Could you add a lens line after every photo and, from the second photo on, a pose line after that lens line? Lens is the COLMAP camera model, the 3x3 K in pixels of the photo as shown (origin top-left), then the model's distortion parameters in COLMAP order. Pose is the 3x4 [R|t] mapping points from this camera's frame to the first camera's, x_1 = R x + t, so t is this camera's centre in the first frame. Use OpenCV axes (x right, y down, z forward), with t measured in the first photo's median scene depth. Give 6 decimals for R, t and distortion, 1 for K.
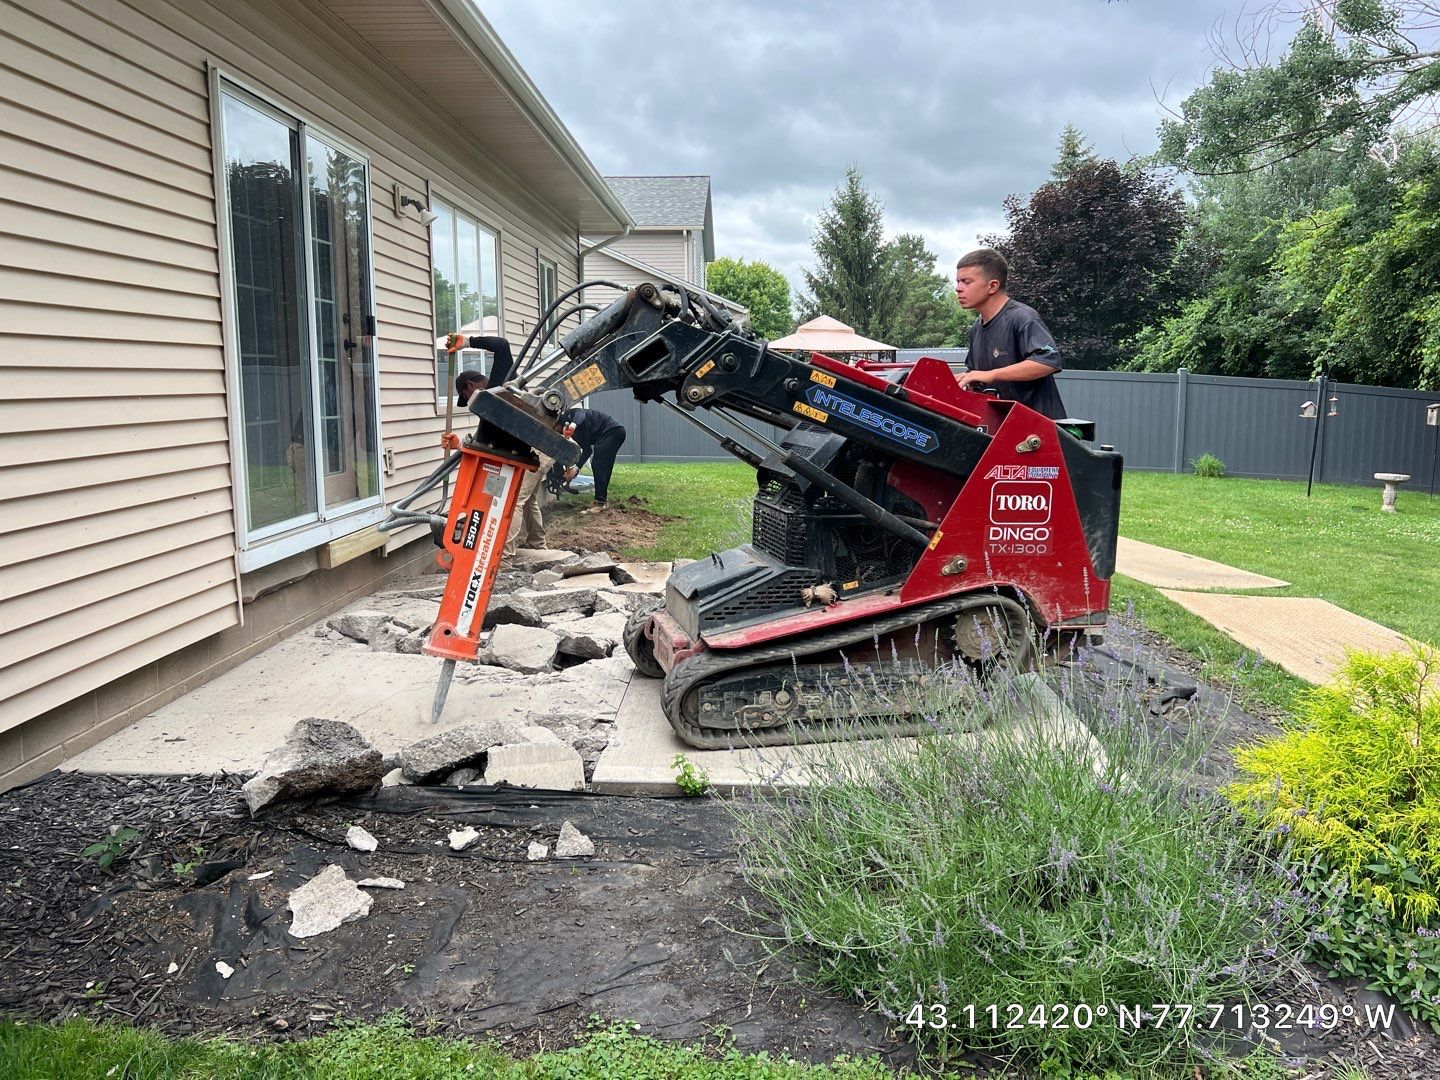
lens RADIAL K [[1074.1, 0, 720.0], [0, 1074.1, 540.0], [0, 0, 1]] dist [0.006654, 0.011858]
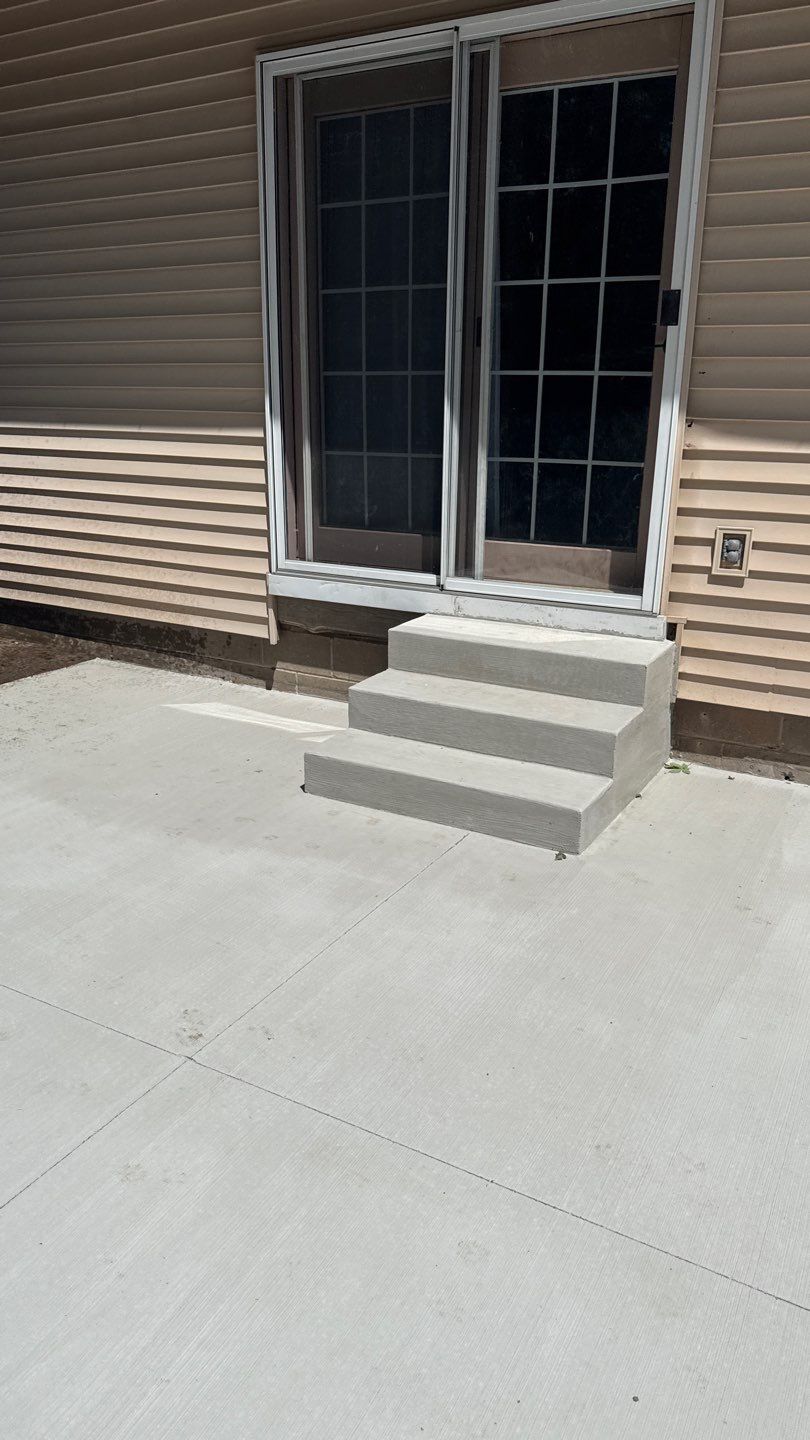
lens RADIAL K [[1004.9, 0, 405.0], [0, 1004.9, 720.0], [0, 0, 1]] dist [0.117986, -0.170899]
pose [[-0.458043, 0.254713, -0.851656, 0.061757], [-0.147336, 0.923064, 0.355310, -0.038313], [0.876635, 0.288227, -0.385275, 0.260857]]
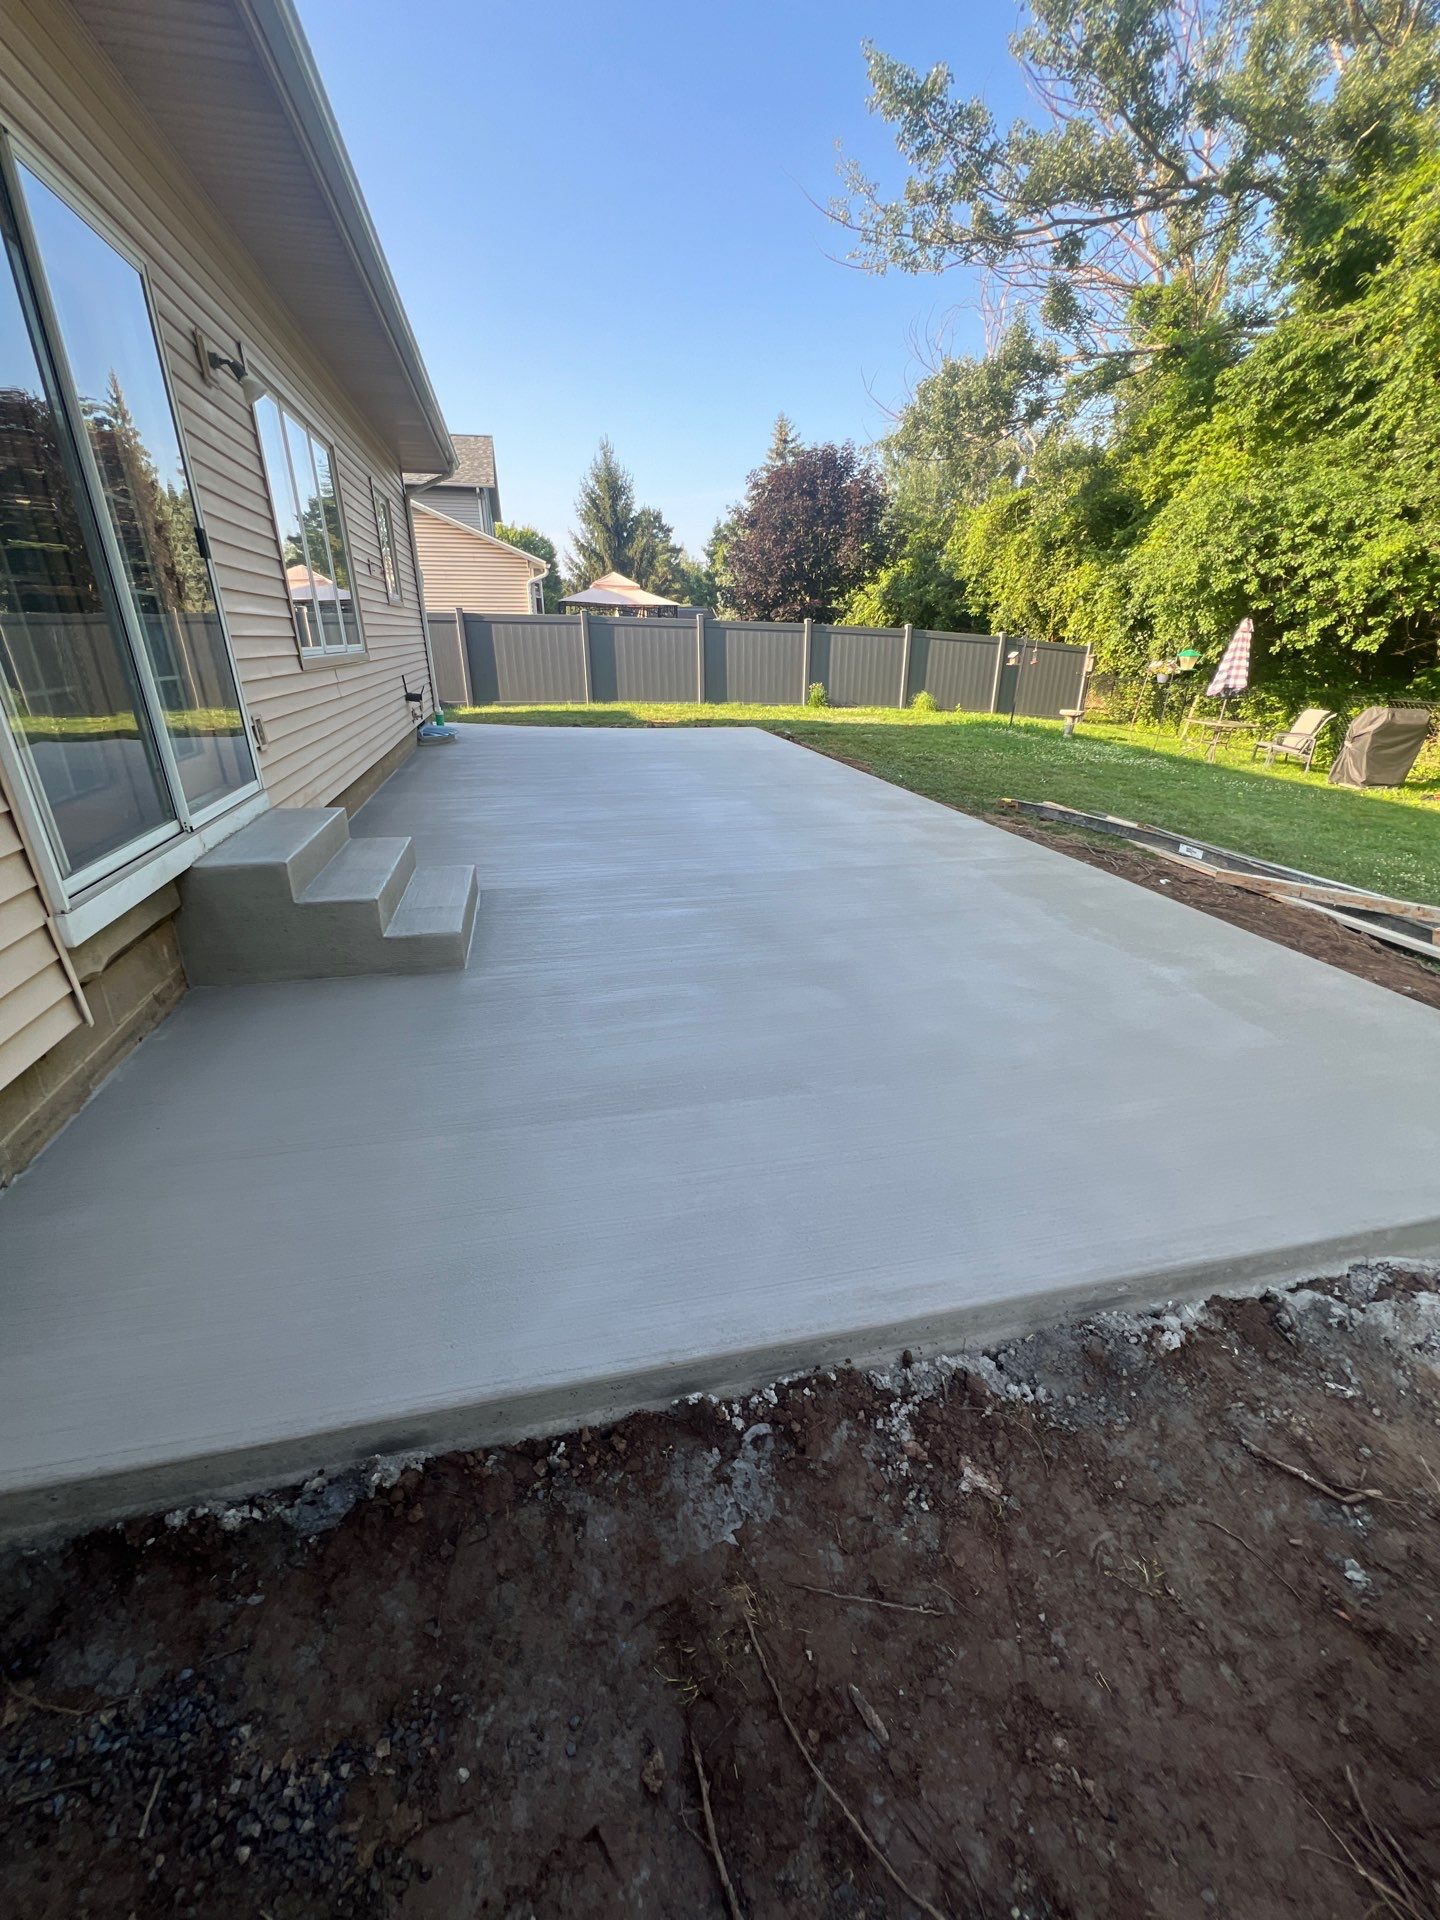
lens RADIAL K [[762.4, 0, 728.9], [0, 762.4, 949.1], [0, 0, 1]] dist [0.000169, 0.000114]
pose [[0.961937, -0.097617, 0.255243, -0.031763], [0.032523, 0.968279, 0.247744, -0.011401], [-0.271330, -0.230013, 0.934598, 0.081259]]
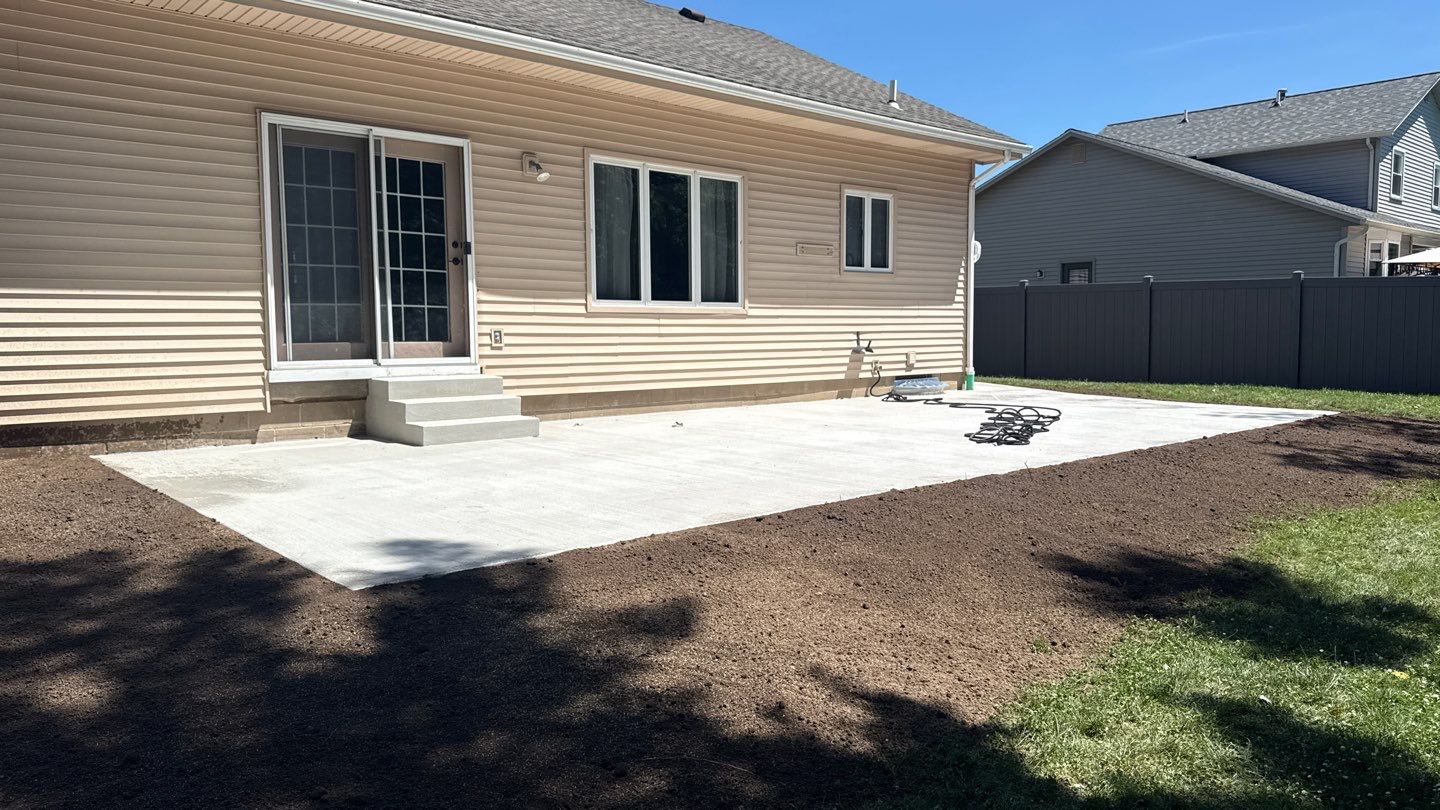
lens RADIAL K [[1004.9, 0, 720.0], [0, 1004.9, 405.0], [0, 0, 1]] dist [0.117986, -0.170899]
pose [[0.690274, 0.062852, -0.720813, 0.225273], [-0.109470, 0.993824, -0.018174, 0.002645], [0.715219, 0.091453, 0.692891, 0.060667]]
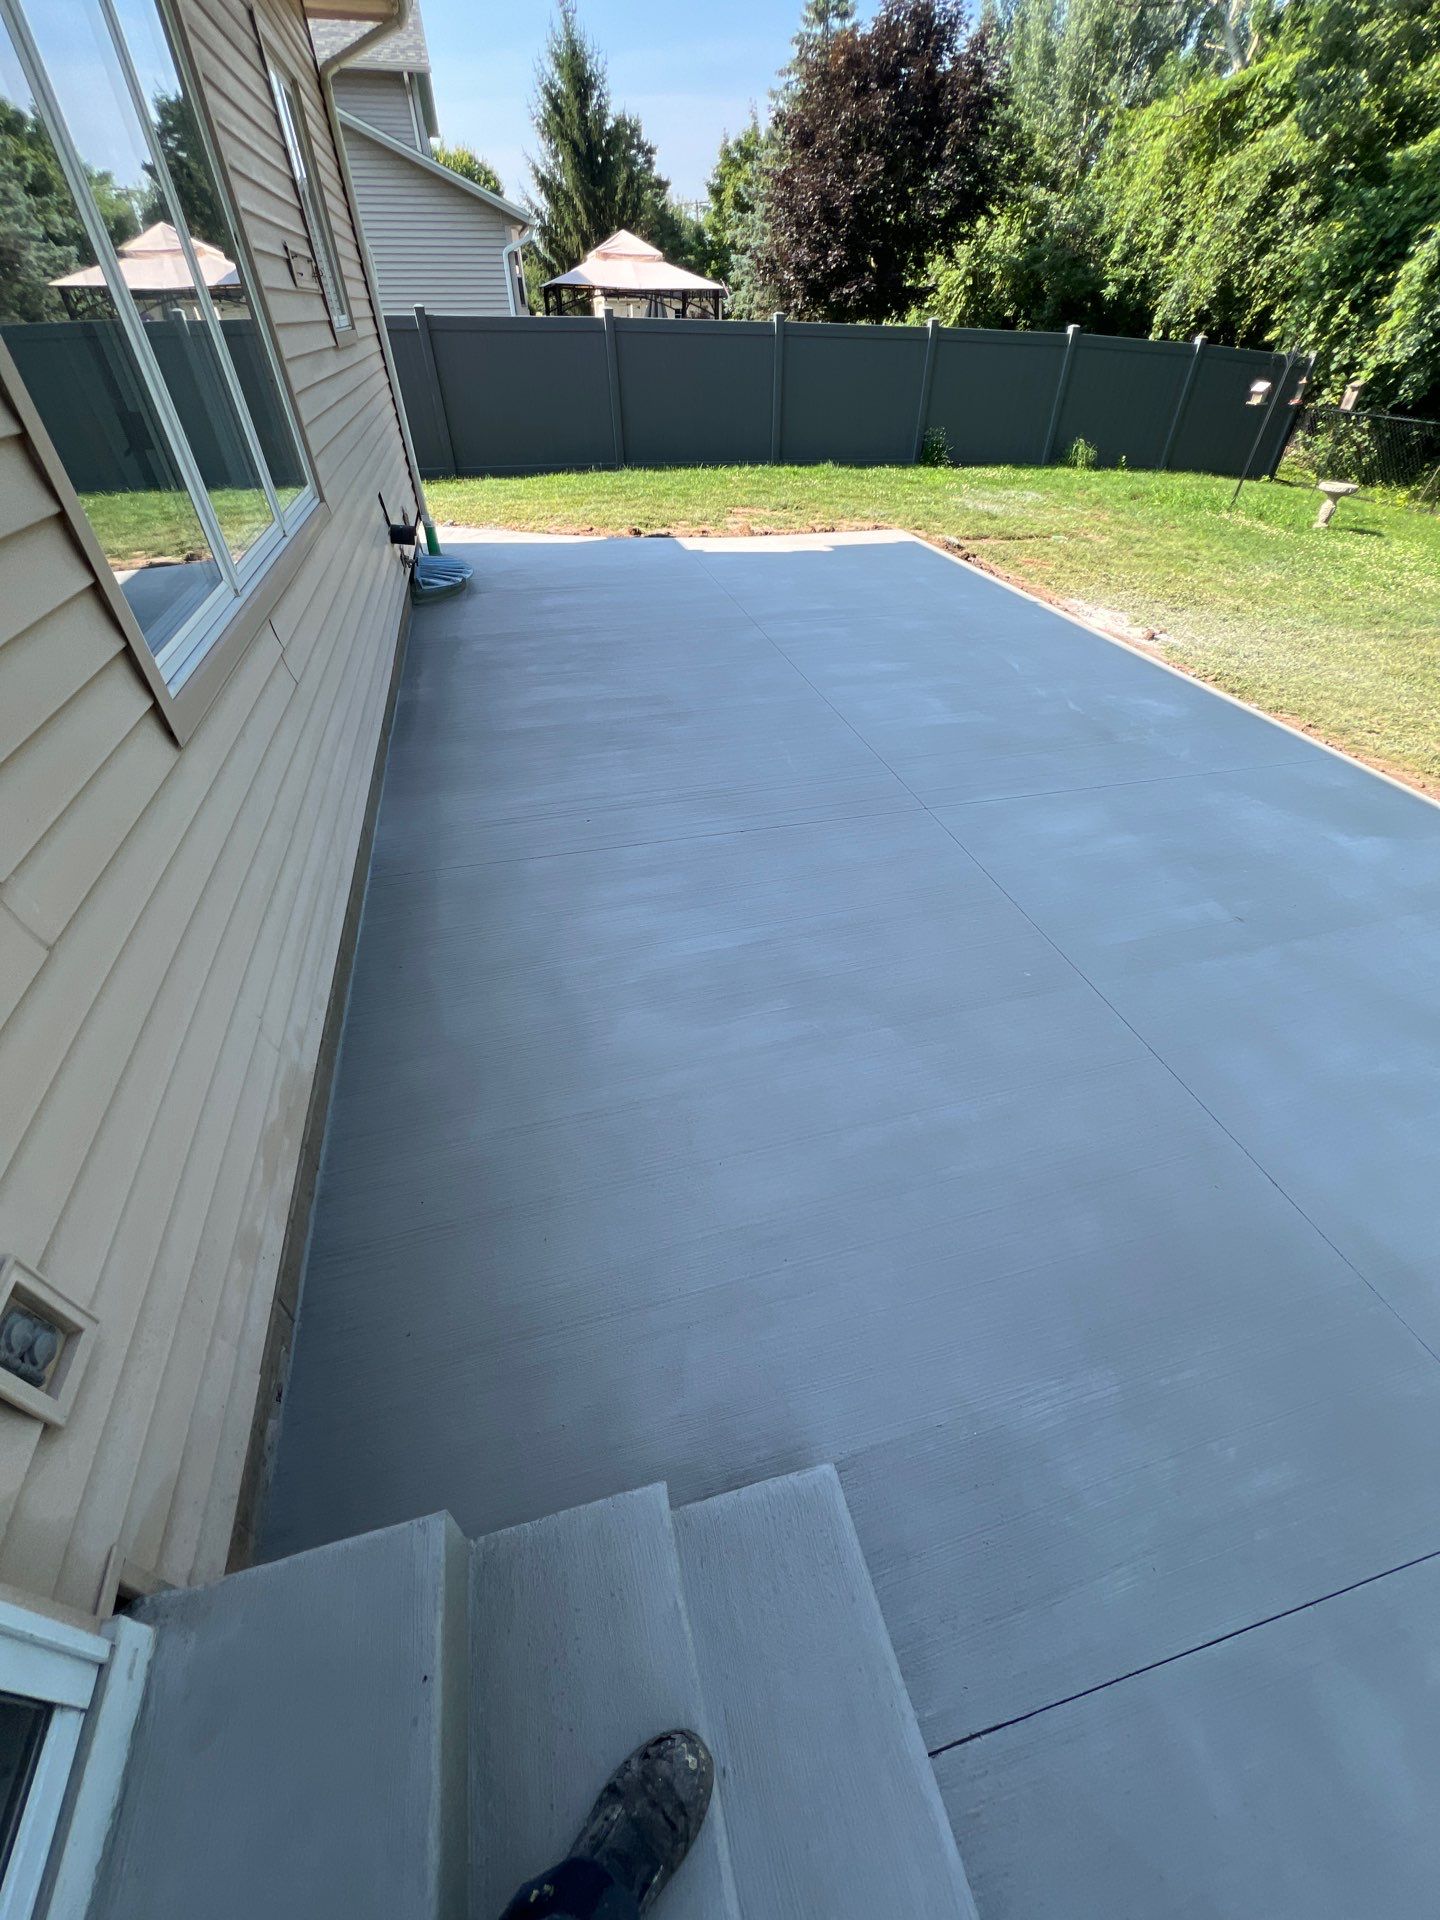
lens RADIAL K [[762.4, 0, 728.9], [0, 762.4, 949.1], [0, 0, 1]] dist [0.000169, 0.000114]
pose [[0.956637, -0.185004, 0.224989, -0.051007], [0.039843, 0.848251, 0.528093, -0.045942], [-0.288546, -0.496229, 0.818839, 0.215728]]
